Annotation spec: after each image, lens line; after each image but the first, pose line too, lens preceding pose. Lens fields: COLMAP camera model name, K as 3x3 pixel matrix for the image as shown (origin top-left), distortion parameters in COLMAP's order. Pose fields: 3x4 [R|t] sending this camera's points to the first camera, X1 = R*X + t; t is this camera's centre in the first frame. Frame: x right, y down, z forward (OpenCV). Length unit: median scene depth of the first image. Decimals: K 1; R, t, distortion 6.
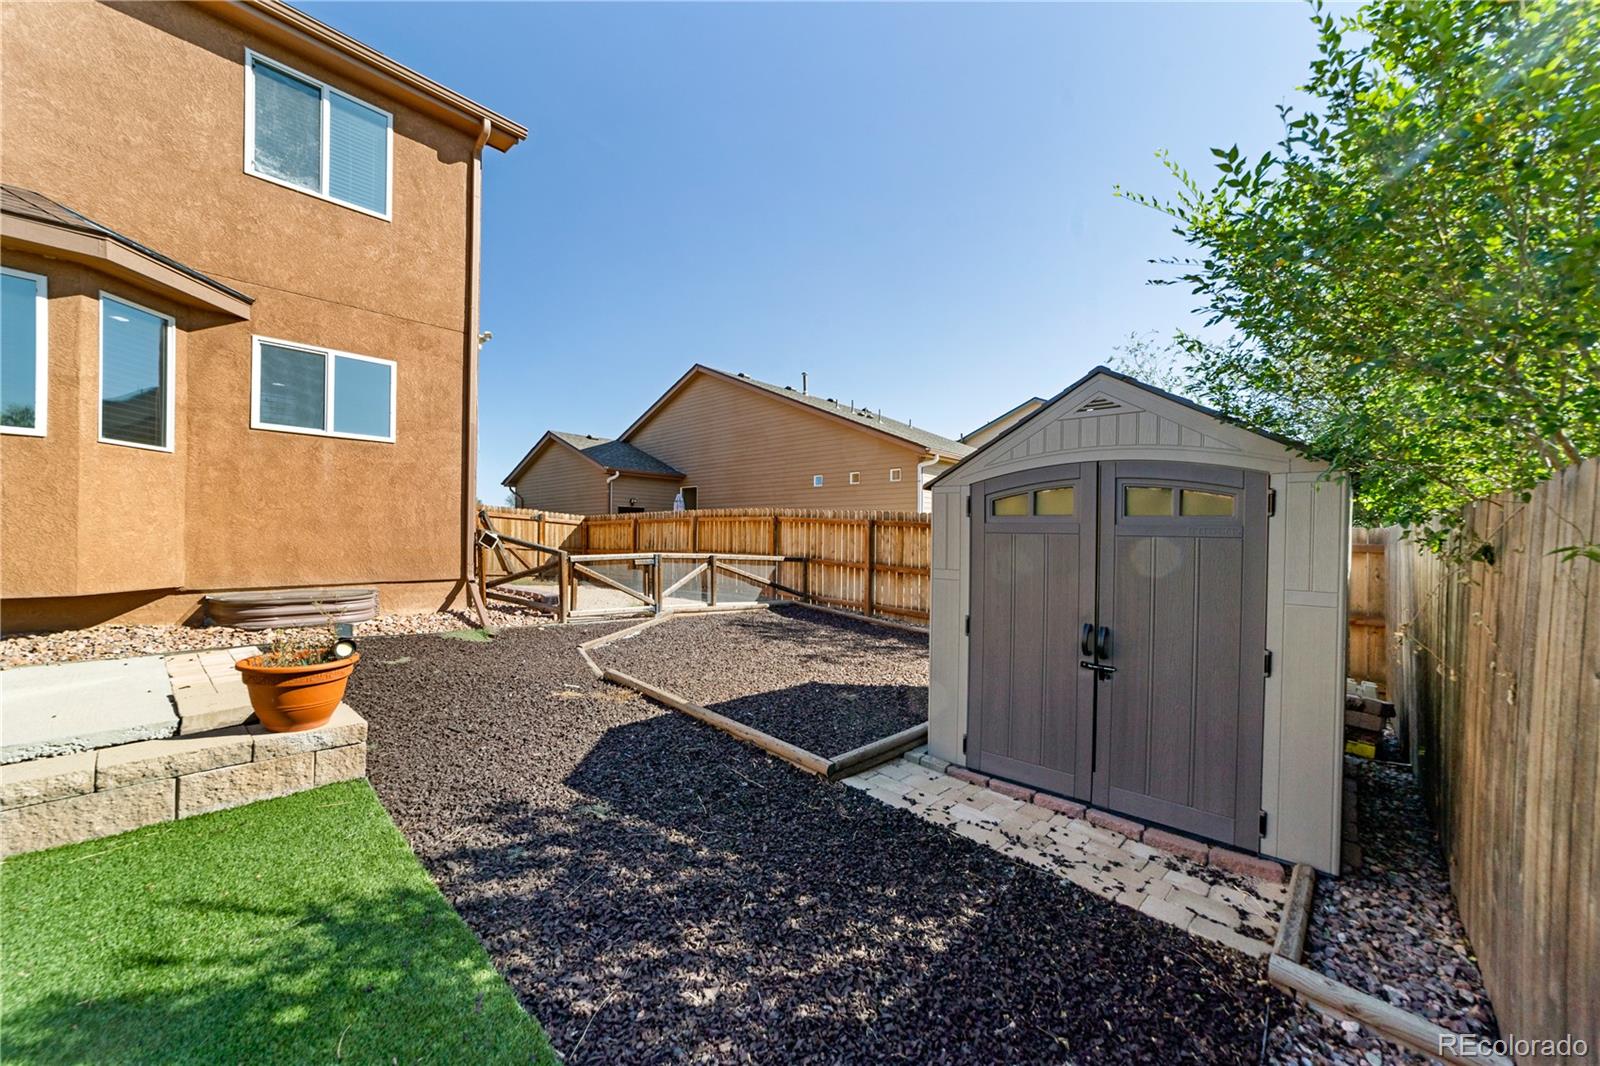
lens RADIAL K [[612.0, 0, 802.0], [0, 612.0, 538.6], [0, 0, 1]] dist [-0.022857, 0.010203]
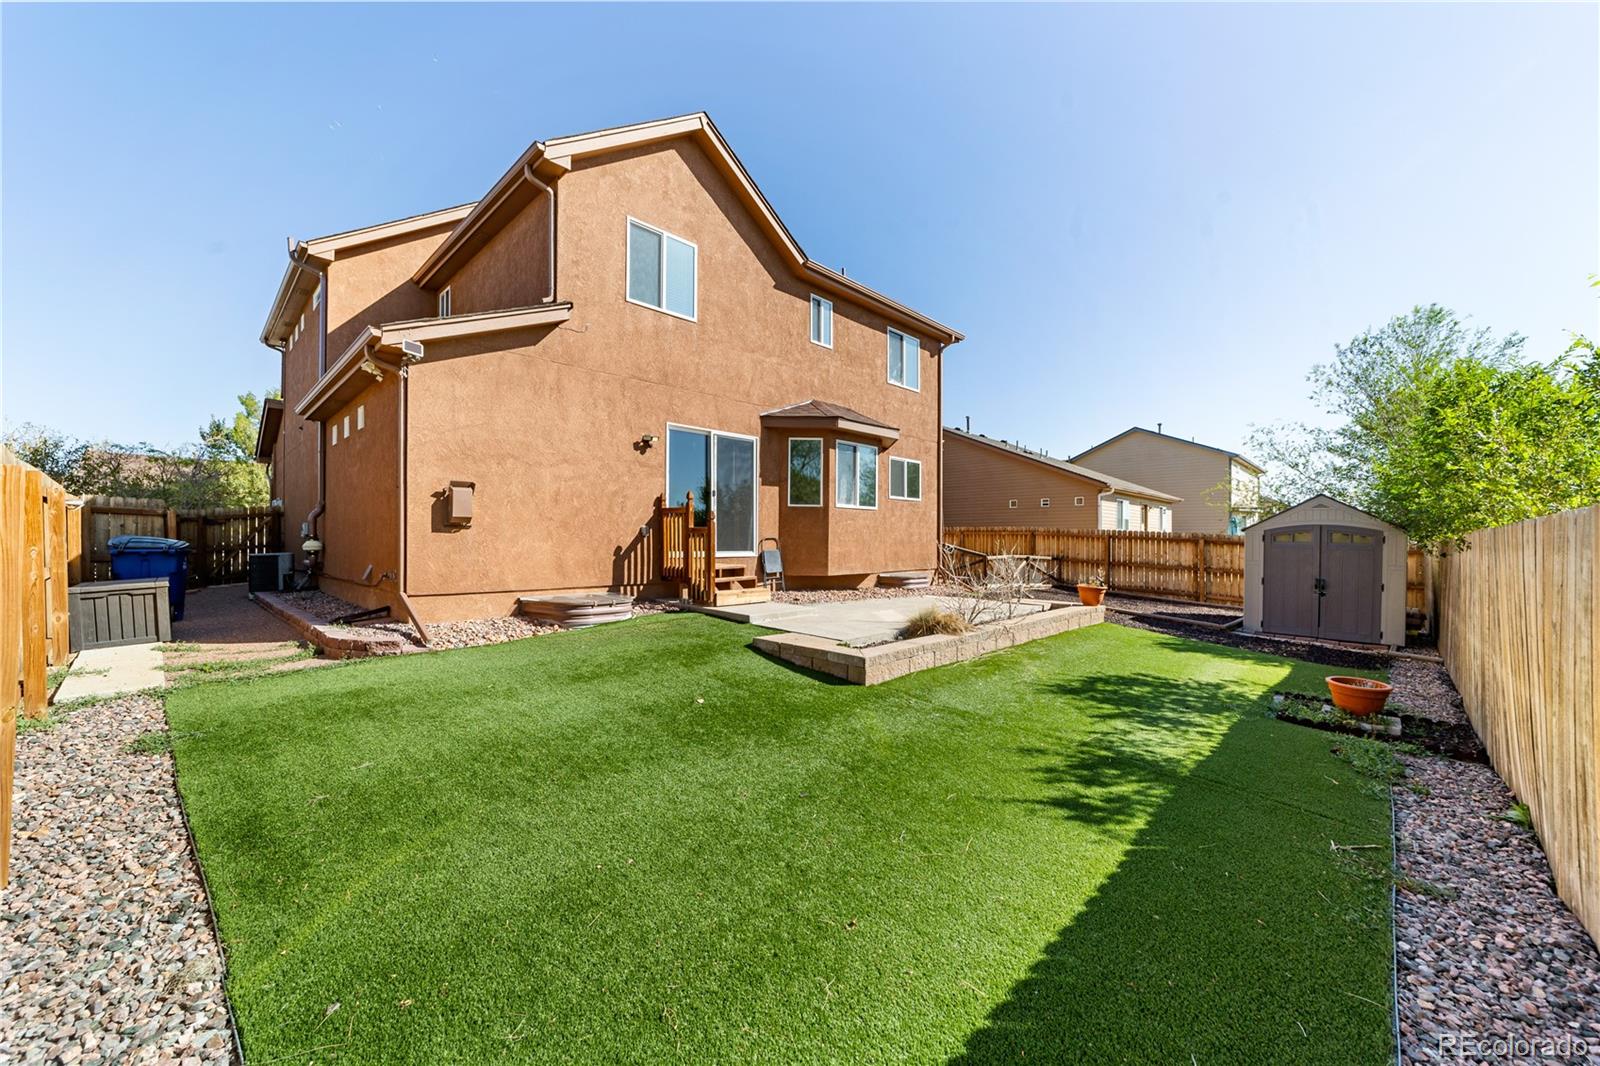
lens RADIAL K [[612.0, 0, 802.0], [0, 612.0, 538.6], [0, 0, 1]] dist [-0.022857, 0.010203]
pose [[0.998814, -0.002513, -0.048615, -0.932405], [0.002371, 0.999993, -0.002987, -0.026046], [0.048623, 0.002868, 0.998813, -1.024050]]
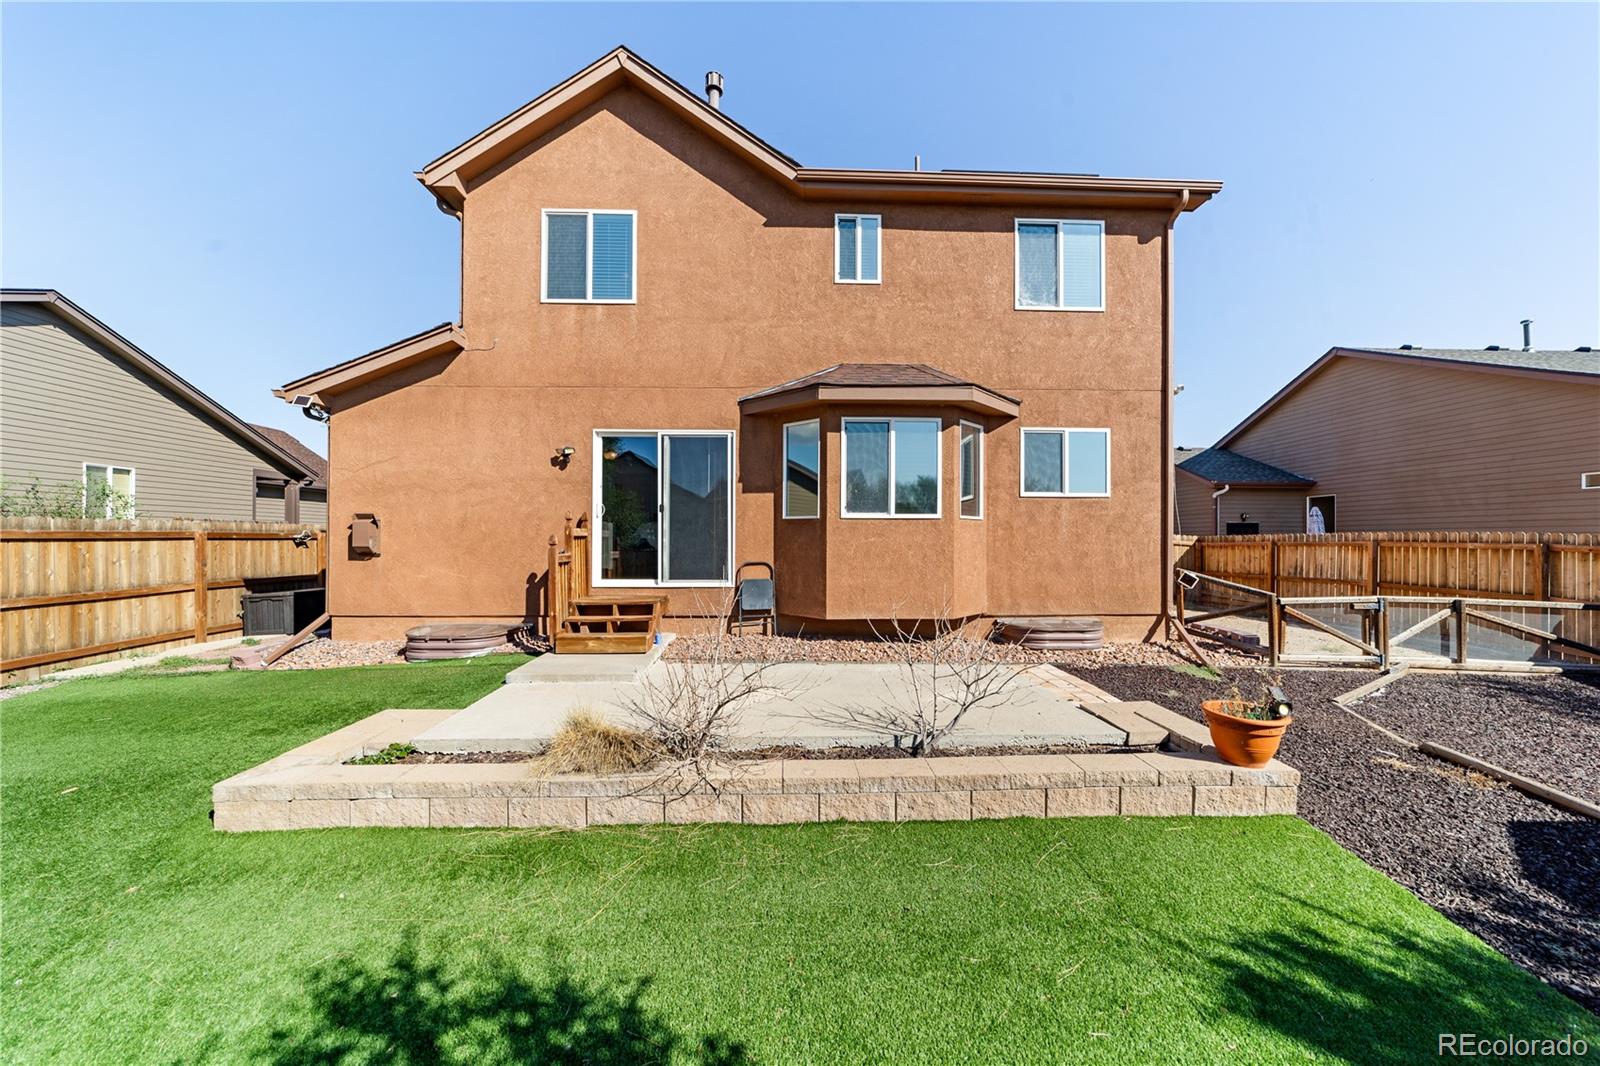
lens RADIAL K [[612.0, 0, 802.0], [0, 612.0, 538.6], [0, 0, 1]] dist [-0.022857, 0.010203]
pose [[0.689219, -0.008253, -0.724506, -0.218572], [0.004436, 0.999964, -0.007170, -0.068260], [0.724539, 0.001728, 0.689232, -0.240946]]
